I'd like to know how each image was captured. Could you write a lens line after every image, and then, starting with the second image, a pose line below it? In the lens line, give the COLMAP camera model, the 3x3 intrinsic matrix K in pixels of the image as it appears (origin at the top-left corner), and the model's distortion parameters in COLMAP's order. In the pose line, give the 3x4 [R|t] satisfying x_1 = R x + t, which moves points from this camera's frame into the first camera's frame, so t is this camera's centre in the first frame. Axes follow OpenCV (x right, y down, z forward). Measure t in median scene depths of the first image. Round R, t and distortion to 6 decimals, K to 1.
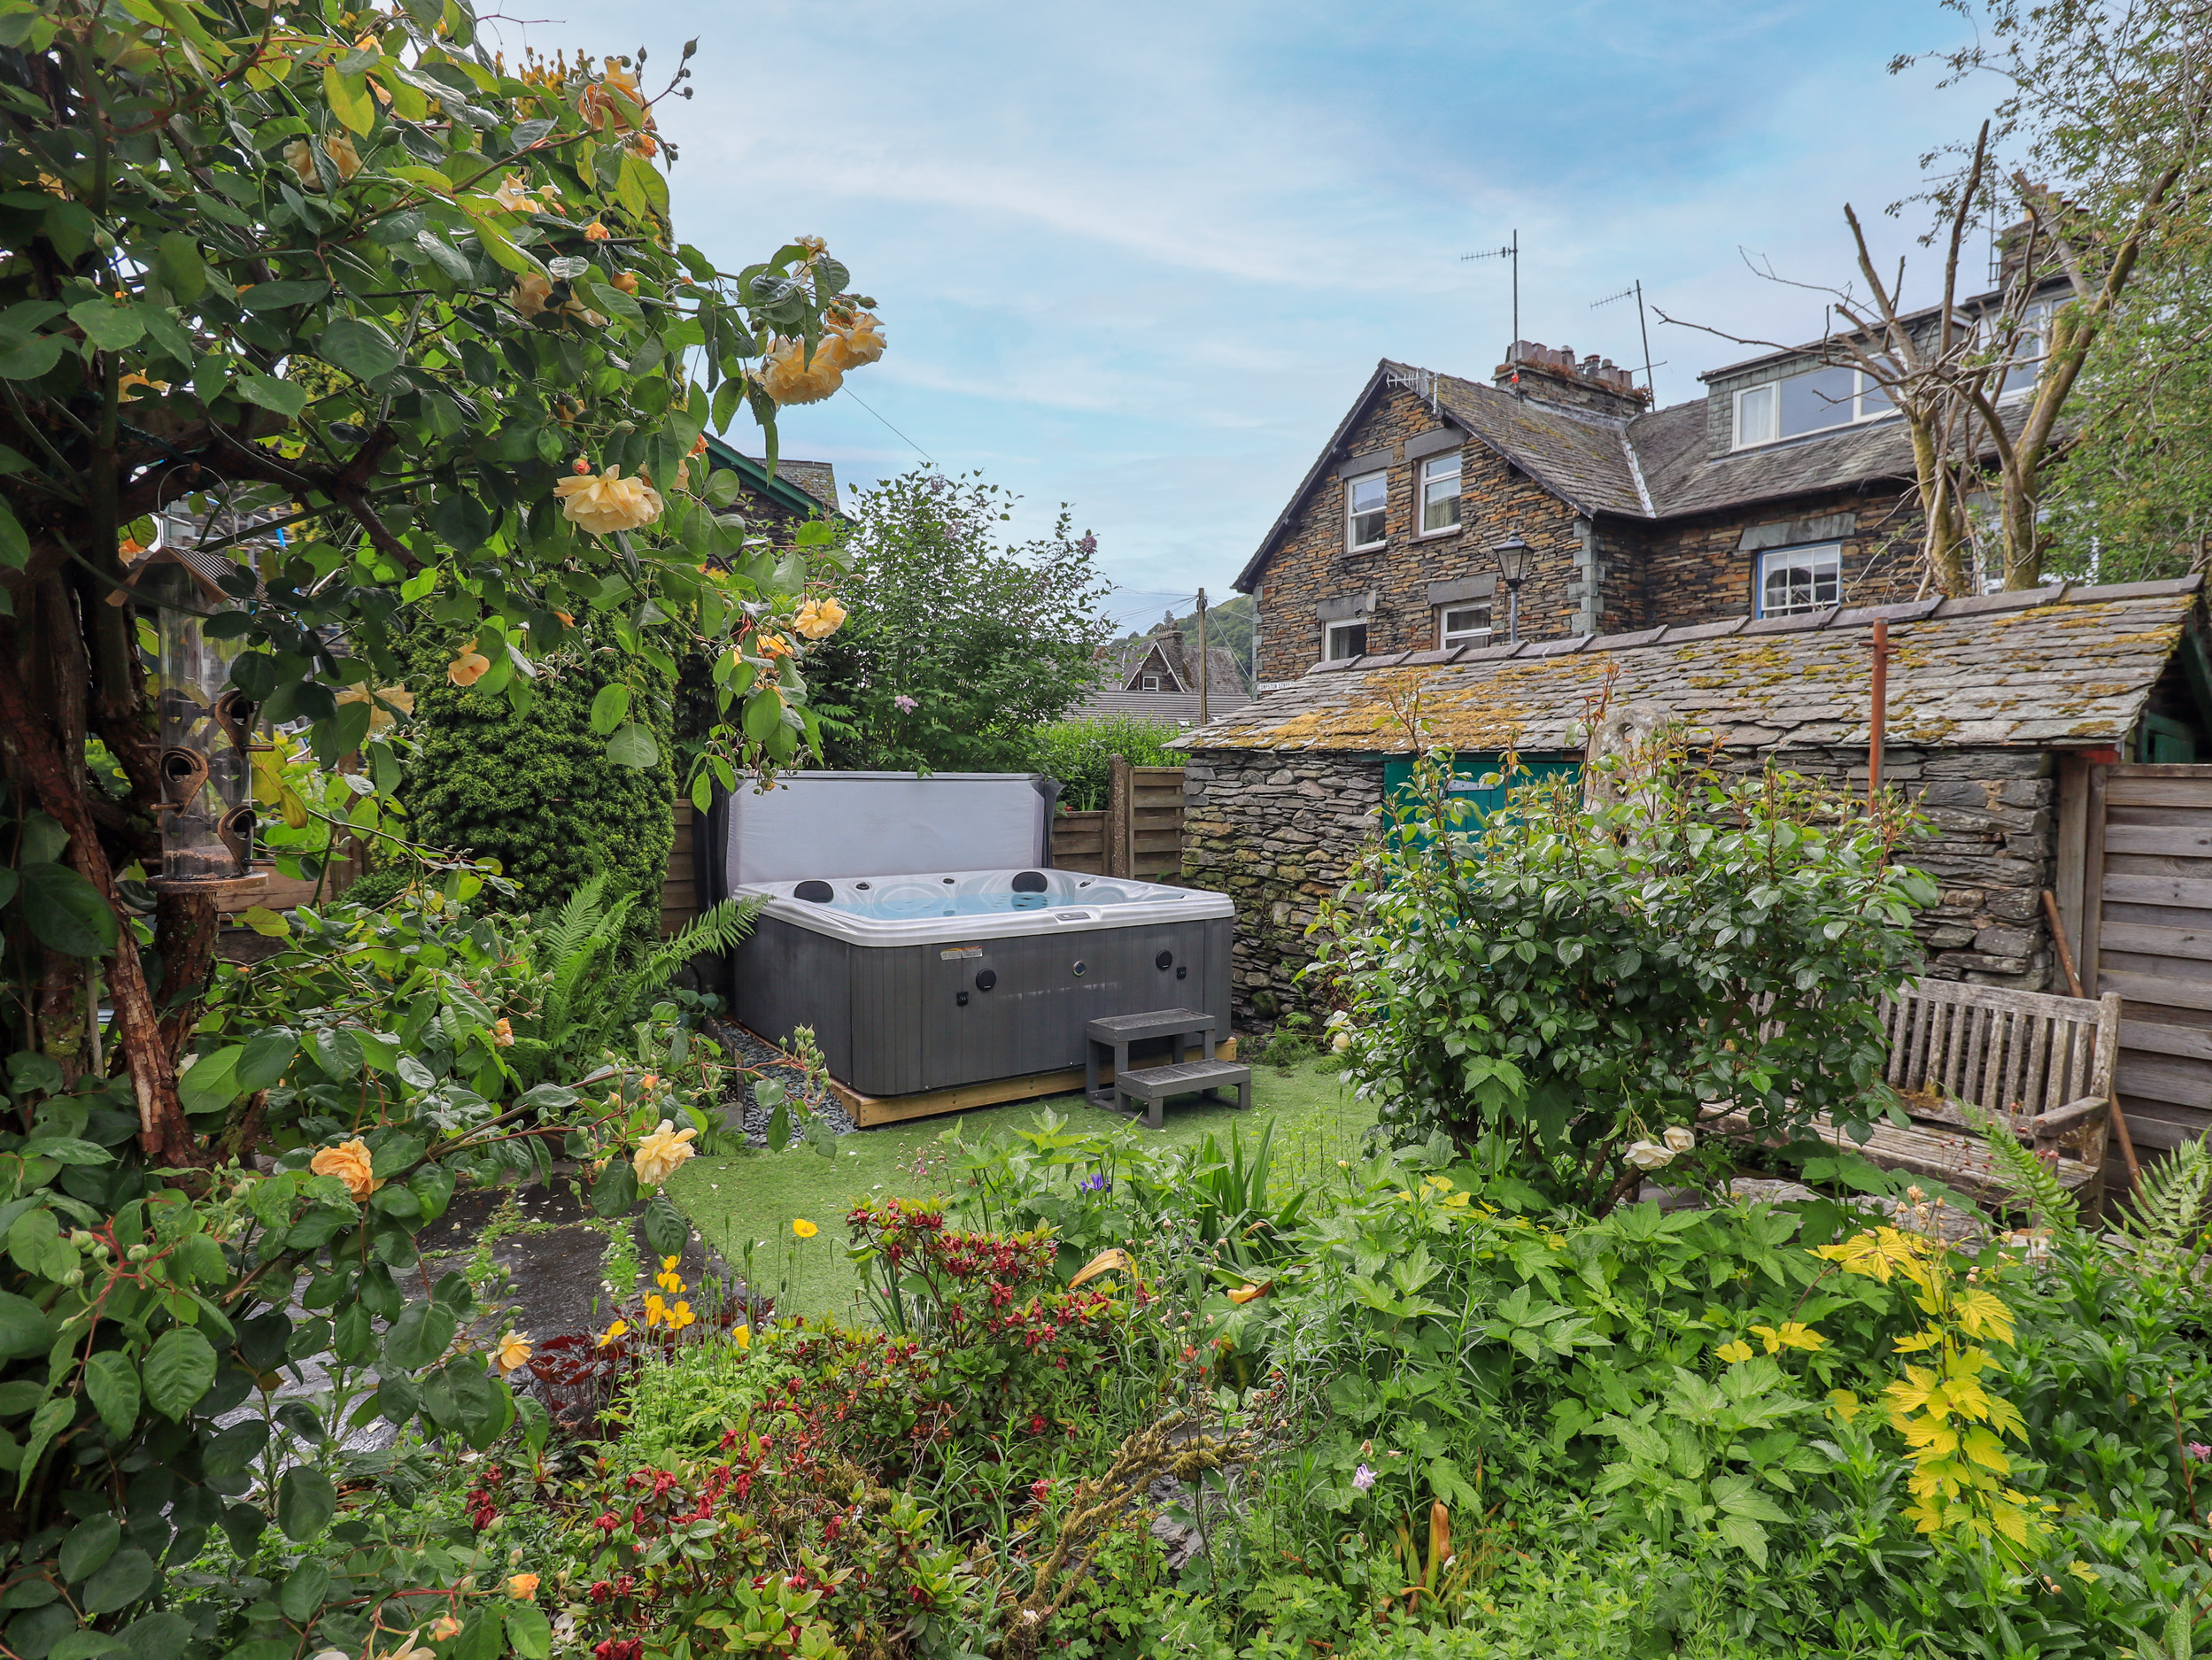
lens RADIAL K [[1163.1, 0, 1128.7], [0, 1163.1, 807.5], [0, 0, 1]] dist [0.003827, 0.000195]
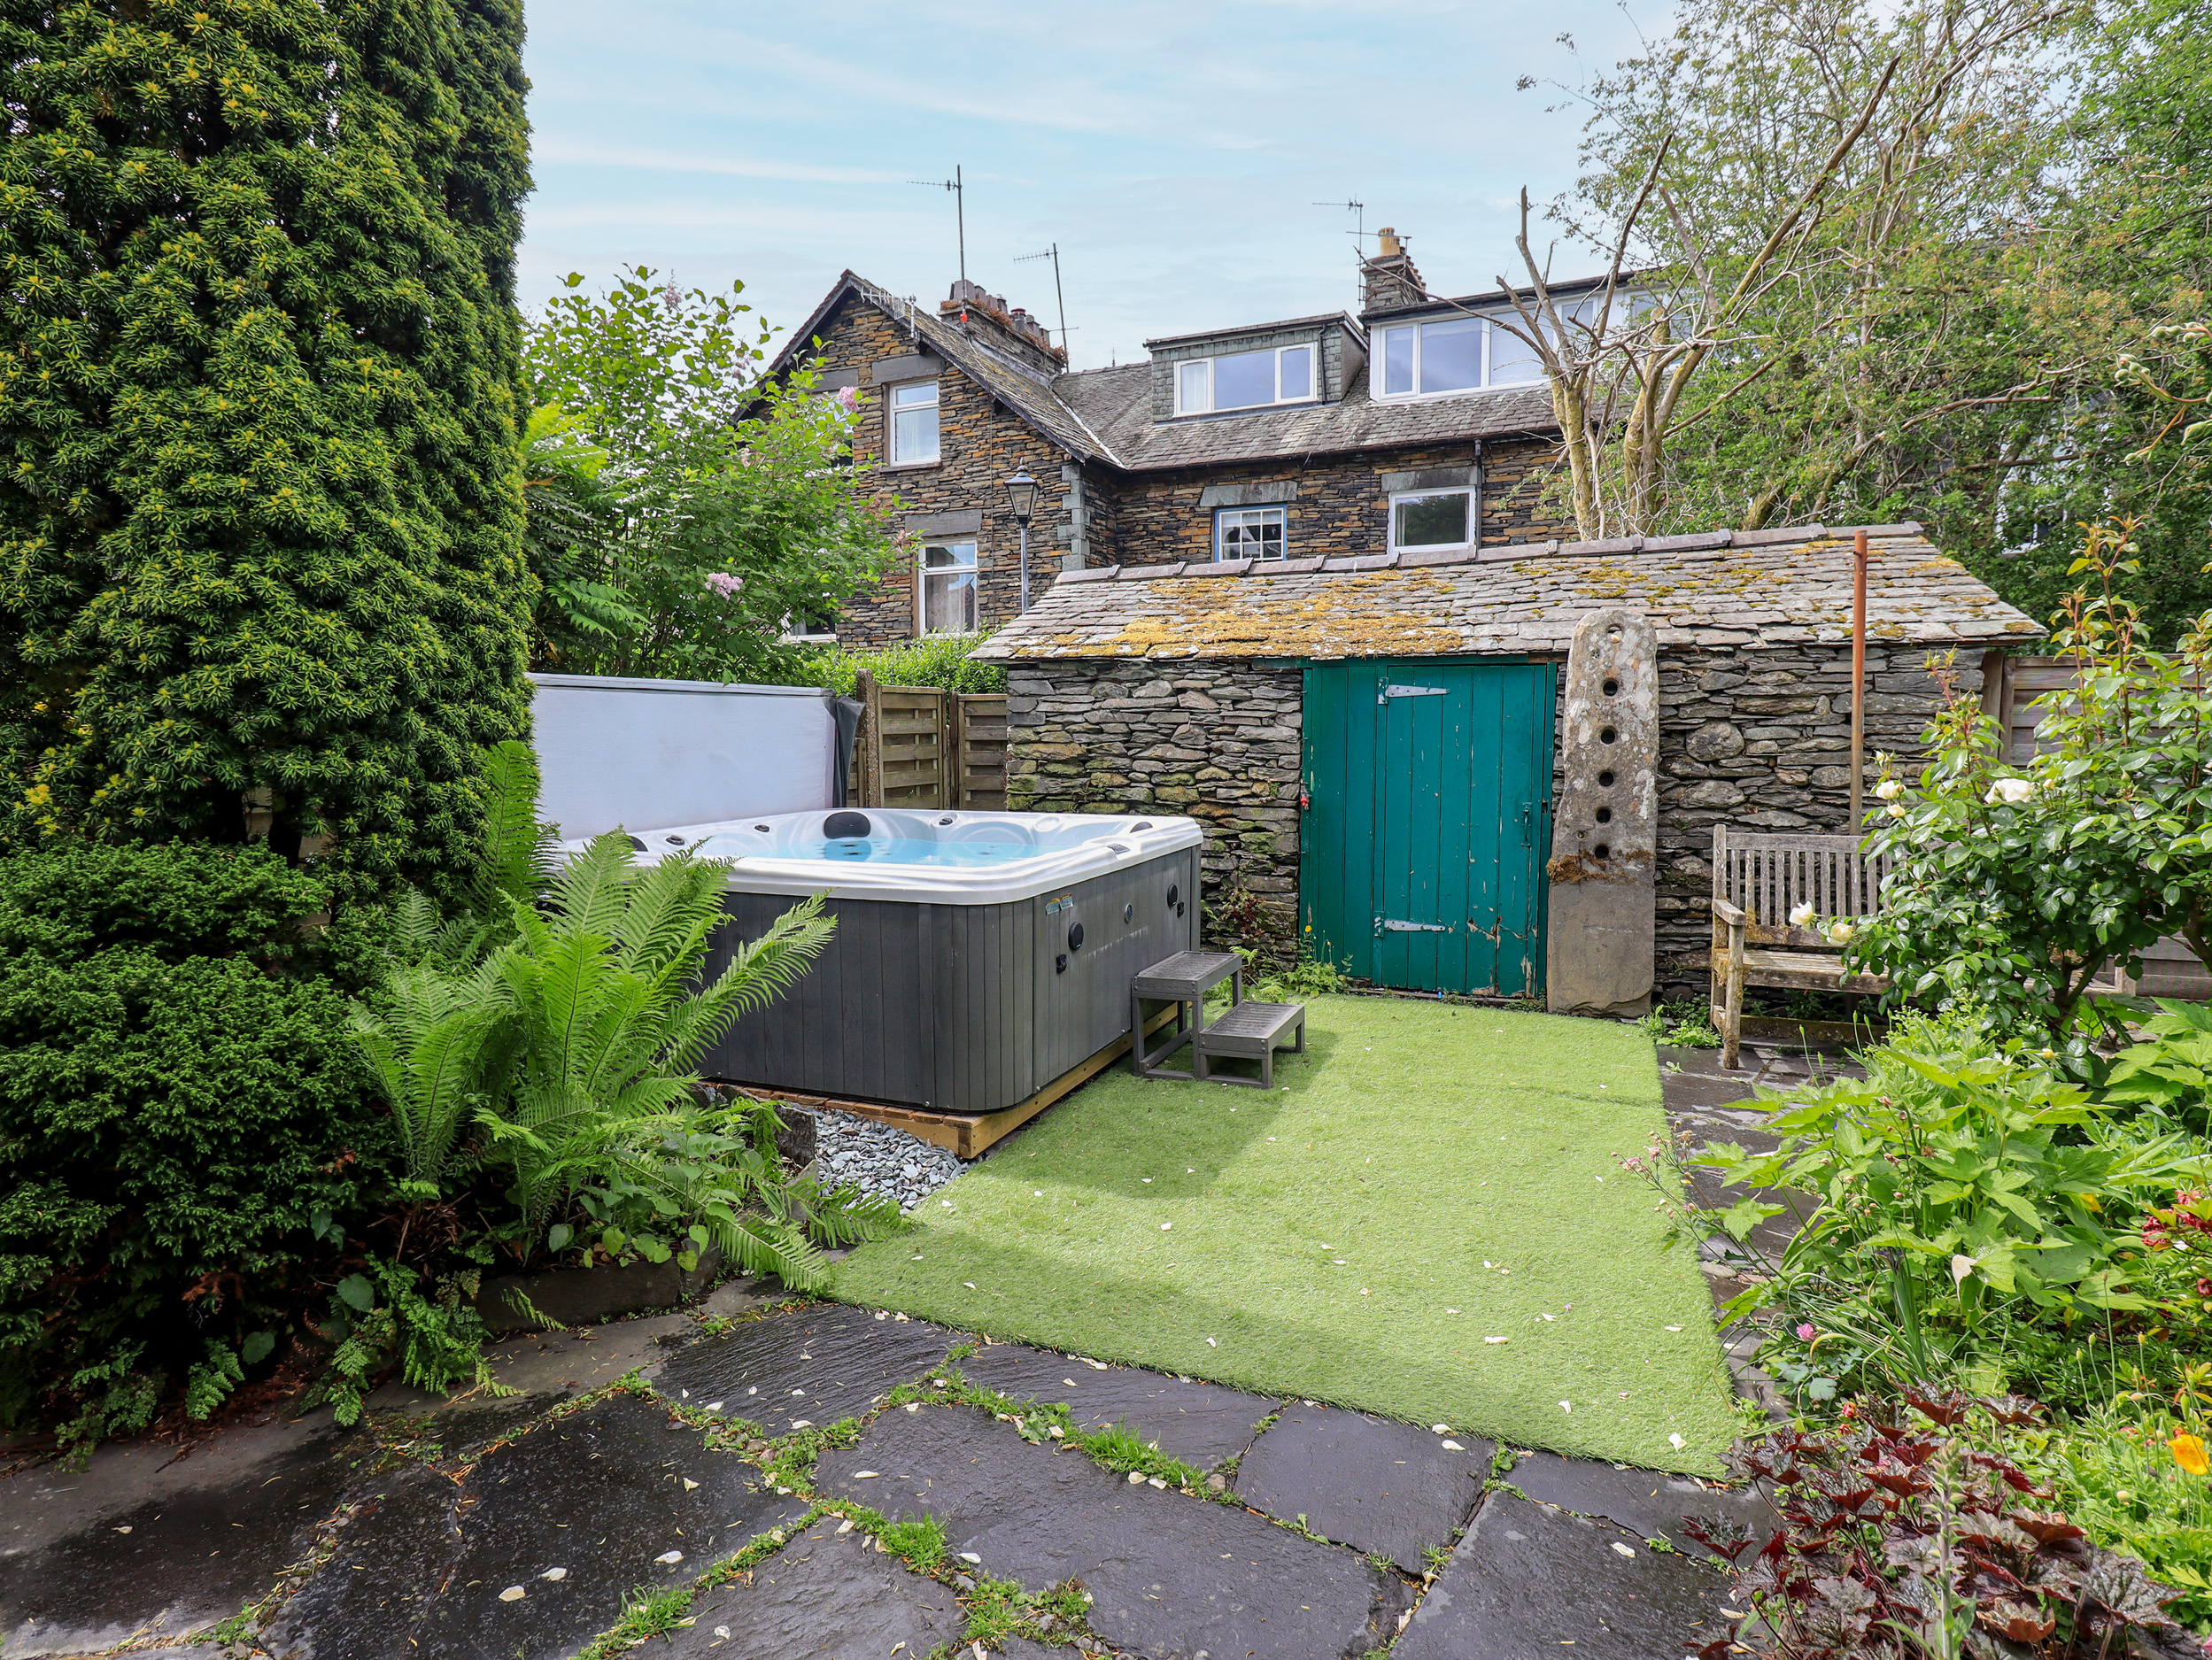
lens RADIAL K [[1163.1, 0, 1128.7], [0, 1163.1, 807.5], [0, 0, 1]] dist [0.003827, 0.000195]
pose [[0.844693, -0.051214, 0.532795, -0.379537], [0.028755, 0.998316, 0.050375, 0.019948], [-0.534477, -0.027231, 0.844744, 0.258312]]
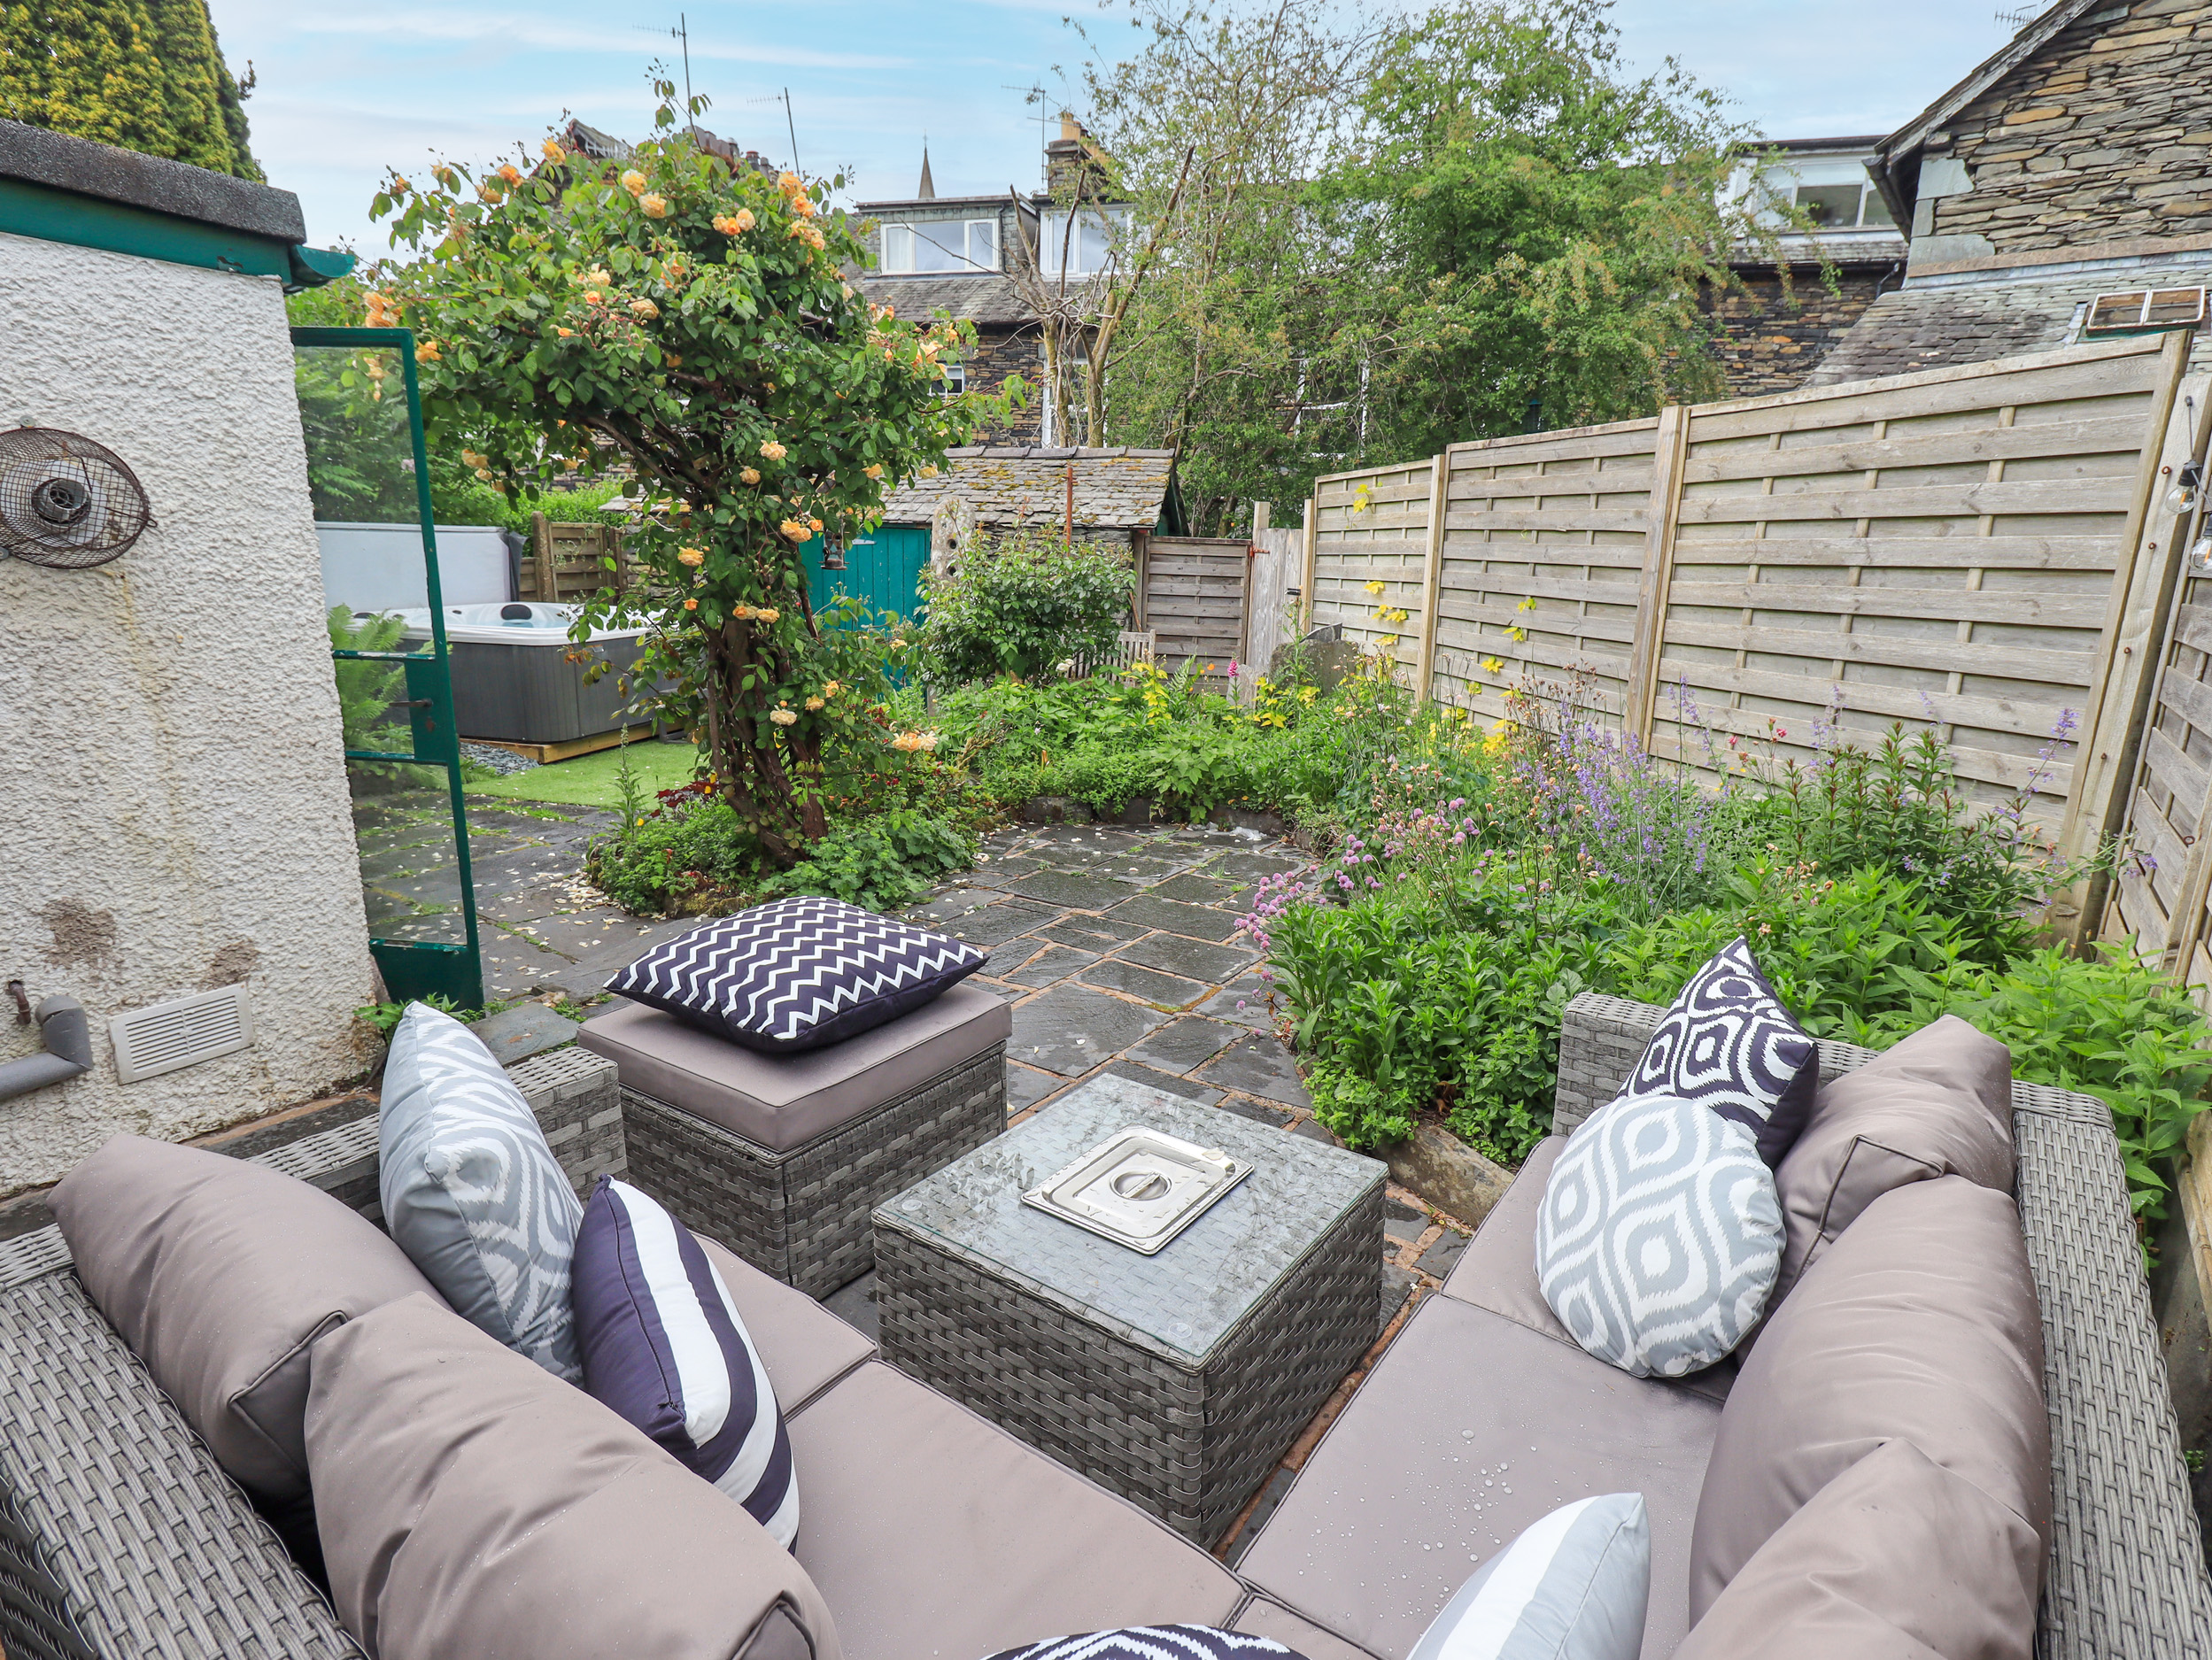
lens RADIAL K [[1102.6, 0, 1087.1], [0, 1102.6, 780.3], [0, 0, 1]] dist [0.001356, 0.000117]
pose [[0.762153, -0.125375, 0.635141, -0.448845], [-0.000515, 0.980951, 0.194255, 0.008855], [-0.647397, -0.148379, 0.747570, -0.404717]]
